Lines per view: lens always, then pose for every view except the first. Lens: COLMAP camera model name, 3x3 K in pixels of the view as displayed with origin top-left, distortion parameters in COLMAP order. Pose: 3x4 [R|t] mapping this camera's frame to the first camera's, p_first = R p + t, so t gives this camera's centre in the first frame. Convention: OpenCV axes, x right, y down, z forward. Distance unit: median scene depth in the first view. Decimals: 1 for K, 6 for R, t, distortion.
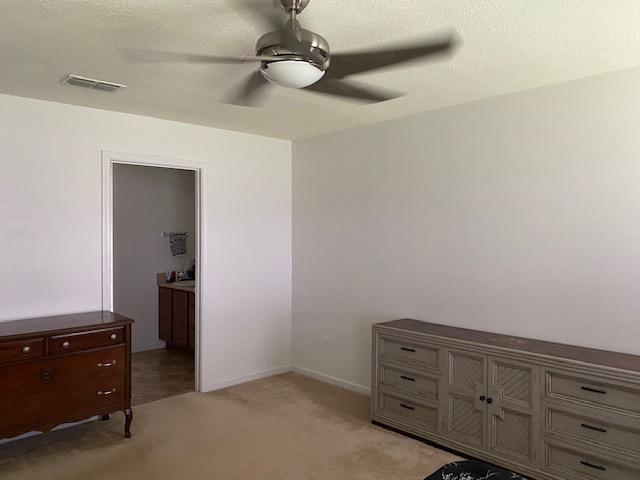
lens RADIAL K [[484.7, 0, 320.0], [0, 484.7, 240.0], [0, 0, 1]] dist [0.076335, -0.076820]
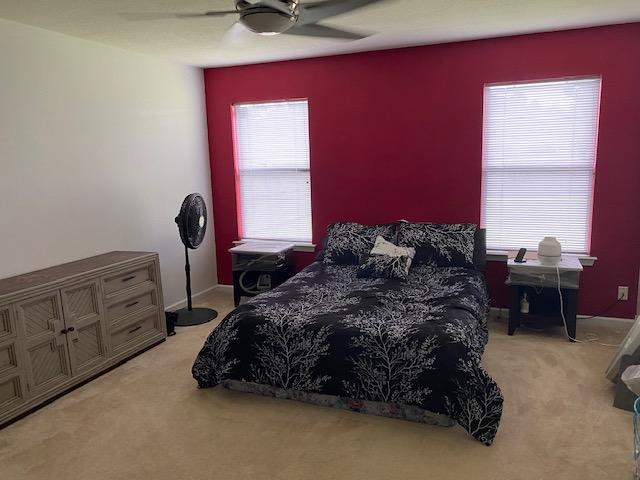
lens RADIAL K [[484.7, 0, 320.0], [0, 484.7, 240.0], [0, 0, 1]] dist [0.076335, -0.076820]
pose [[-0.387208, -0.129765, 0.912815, -0.827421], [0.080383, 0.981525, 0.173631, -0.005286], [-0.918482, 0.140606, -0.369623, 0.882282]]
